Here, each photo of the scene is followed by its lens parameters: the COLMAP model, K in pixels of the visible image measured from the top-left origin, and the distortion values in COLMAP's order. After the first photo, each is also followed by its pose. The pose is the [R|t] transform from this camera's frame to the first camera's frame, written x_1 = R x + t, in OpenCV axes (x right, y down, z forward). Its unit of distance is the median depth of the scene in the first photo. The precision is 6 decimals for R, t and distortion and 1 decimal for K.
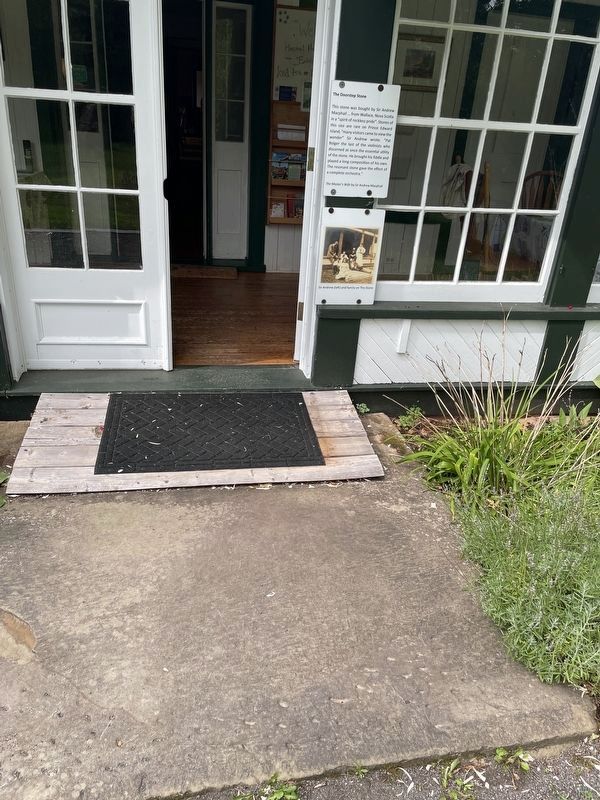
lens RADIAL K [[612.7, 0, 297.6], [0, 612.7, 400.3], [0, 0, 1]] dist [0.048483, -0.010299]
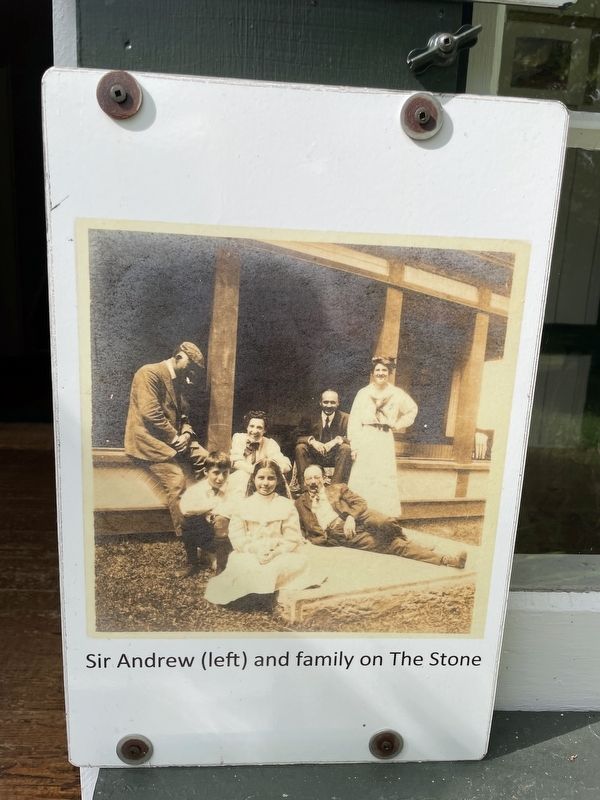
lens RADIAL K [[612.7, 0, 303.8], [0, 612.7, 395.4], [0, 0, 1]] dist [0.048483, -0.010299]
pose [[0.991115, 0.005064, -0.132908, 0.109684], [-0.037530, 0.969318, -0.242929, -0.225297], [0.127600, 0.245759, 0.960896, 0.916262]]
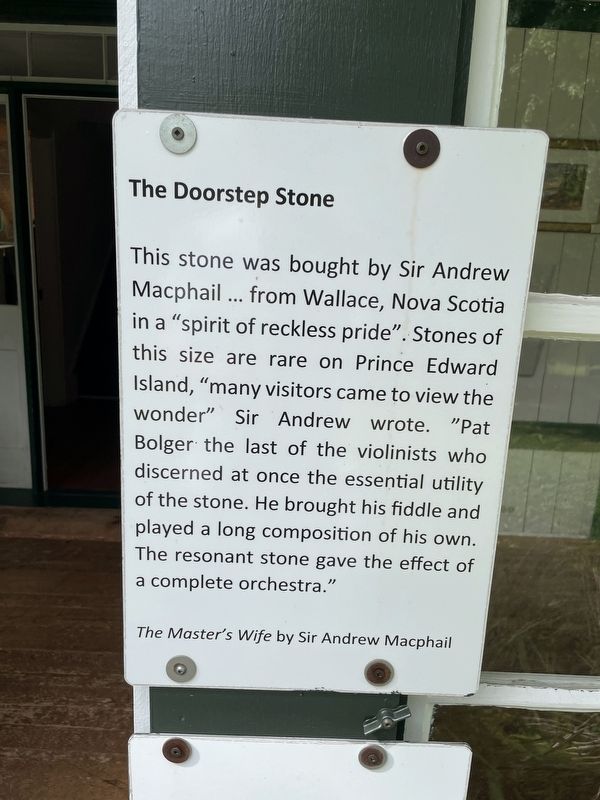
lens RADIAL K [[612.7, 0, 298.2], [0, 612.7, 404.9], [0, 0, 1]] dist [0.048483, -0.010299]
pose [[0.982540, 0.021039, -0.184859, 0.127612], [-0.059490, 0.976952, -0.205003, -0.382846], [0.176286, 0.212421, 0.961146, 0.811719]]
